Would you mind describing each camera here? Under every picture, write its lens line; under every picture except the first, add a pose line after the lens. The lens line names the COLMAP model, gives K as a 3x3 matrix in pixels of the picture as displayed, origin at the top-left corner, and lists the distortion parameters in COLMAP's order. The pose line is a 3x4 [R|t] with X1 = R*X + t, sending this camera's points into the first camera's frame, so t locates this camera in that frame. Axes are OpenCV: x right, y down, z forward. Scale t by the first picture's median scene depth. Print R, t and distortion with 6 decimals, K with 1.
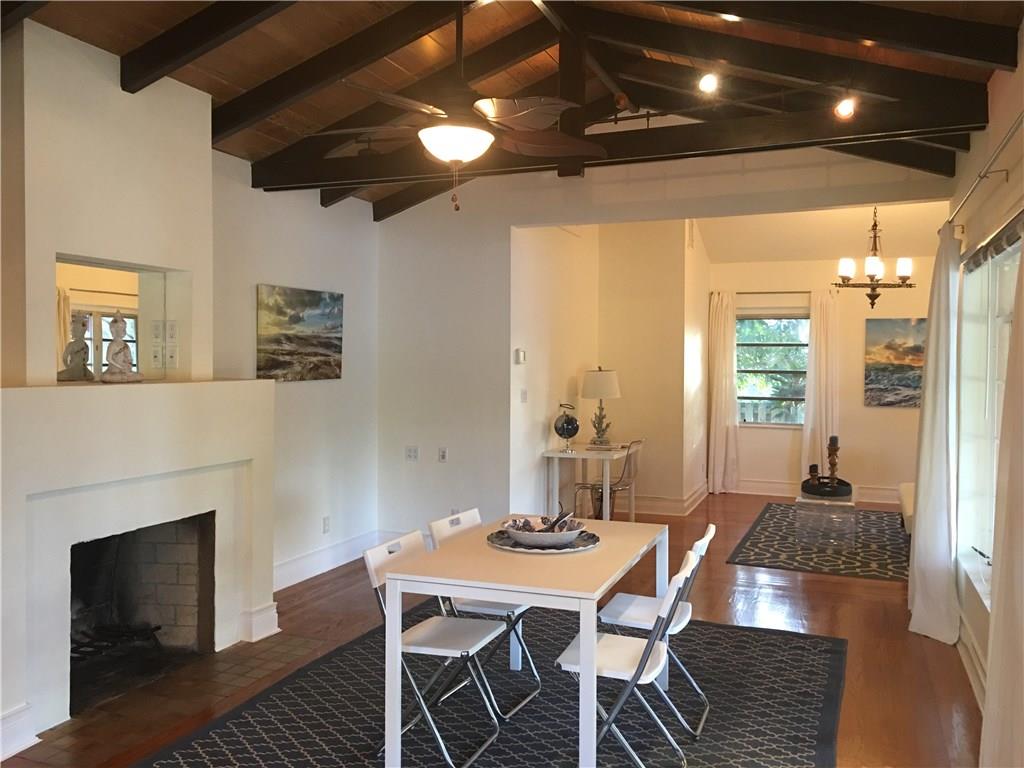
lens RADIAL K [[865.1, 0, 508.0], [0, 865.1, 380.2], [0, 0, 1]] dist [0.080403, -0.102495]
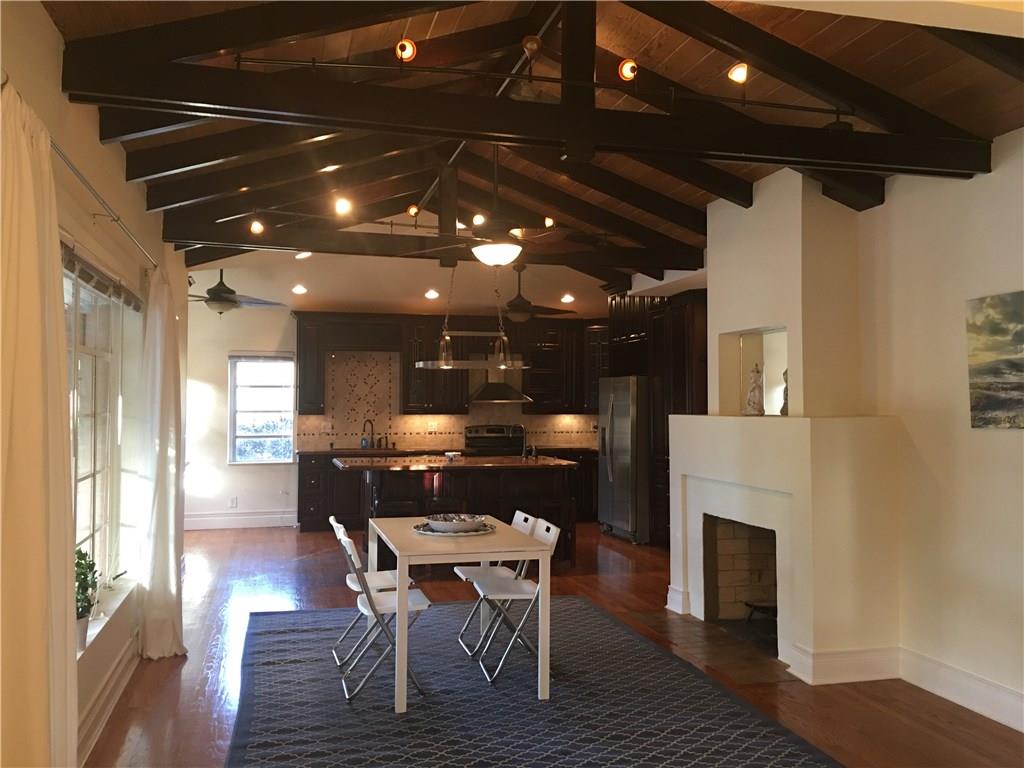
lens RADIAL K [[865.1, 0, 508.4], [0, 865.1, 387.2], [0, 0, 1]] dist [0.080403, -0.102495]
pose [[-0.811102, -0.010448, -0.584812, 0.366643], [-0.010861, 0.999937, -0.002800, -0.018921], [0.584804, 0.004081, -0.811164, 1.016296]]
